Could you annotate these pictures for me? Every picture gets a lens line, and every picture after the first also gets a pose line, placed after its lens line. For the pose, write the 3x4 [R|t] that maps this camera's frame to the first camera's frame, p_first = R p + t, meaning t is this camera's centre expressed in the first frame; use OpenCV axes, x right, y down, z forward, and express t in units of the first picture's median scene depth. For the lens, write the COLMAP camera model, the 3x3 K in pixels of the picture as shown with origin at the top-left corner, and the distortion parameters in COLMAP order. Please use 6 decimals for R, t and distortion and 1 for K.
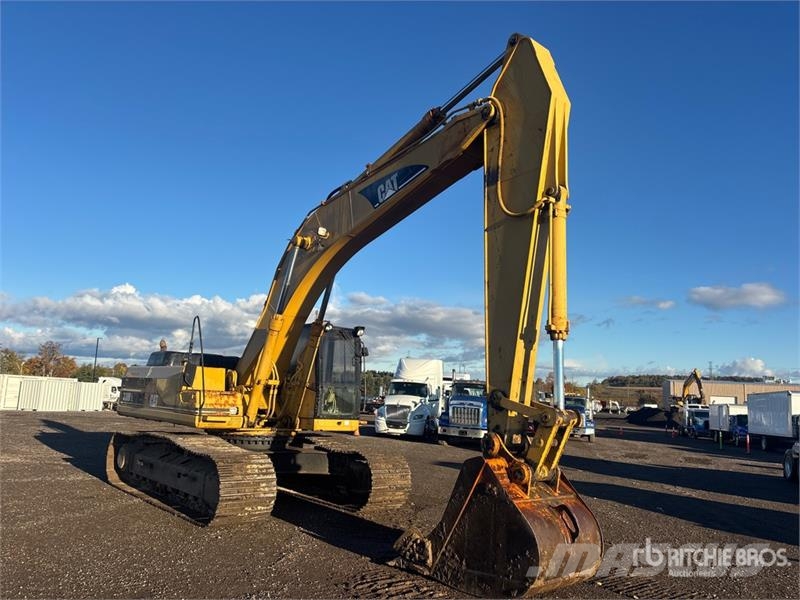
lens RADIAL K [[586.1, 0, 400.0], [0, 586.1, 300.0], [0, 0, 1]] dist [0.060290, -0.076112]
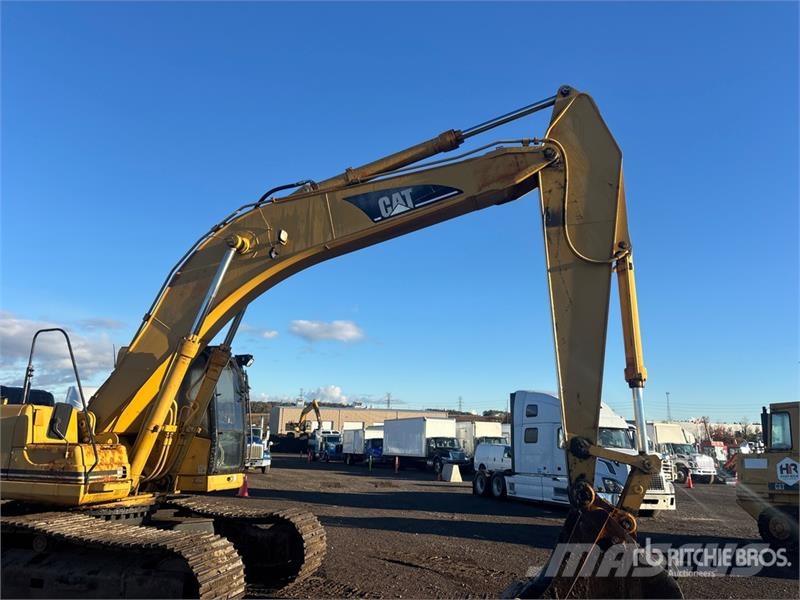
lens RADIAL K [[596.7, 0, 389.6], [0, 596.7, 295.0], [0, 0, 1]] dist [0.076672, -0.081563]
pose [[0.804834, 0.105929, 0.583971, -0.441231], [-0.077696, 0.994281, -0.073275, 0.010328], [-0.588393, 0.013602, 0.808461, 0.236357]]
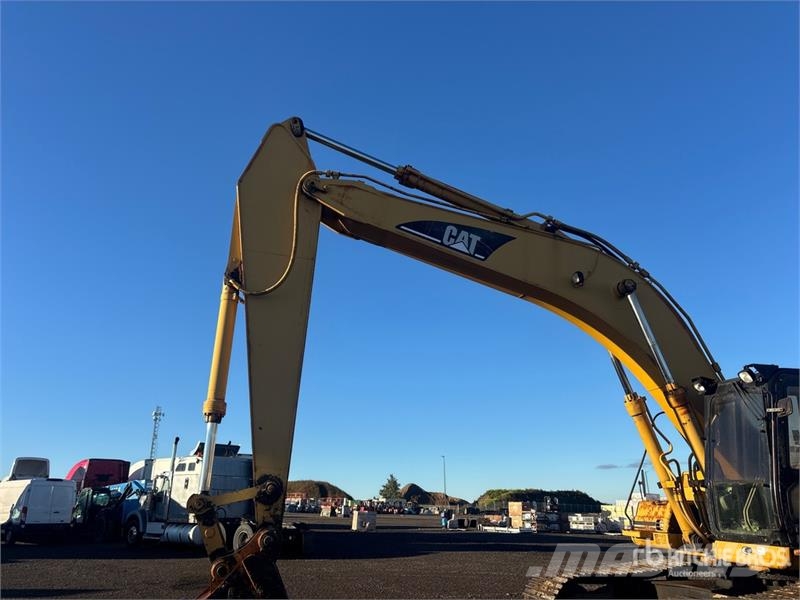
lens RADIAL K [[586.1, 0, 400.0], [0, 586.1, 300.0], [0, 0, 1]] dist [0.060290, -0.076112]
pose [[-0.472968, -0.333796, -0.815403, 0.600715], [0.114360, 0.894373, -0.432457, 0.210473], [0.873627, -0.297788, -0.384837, 1.038848]]
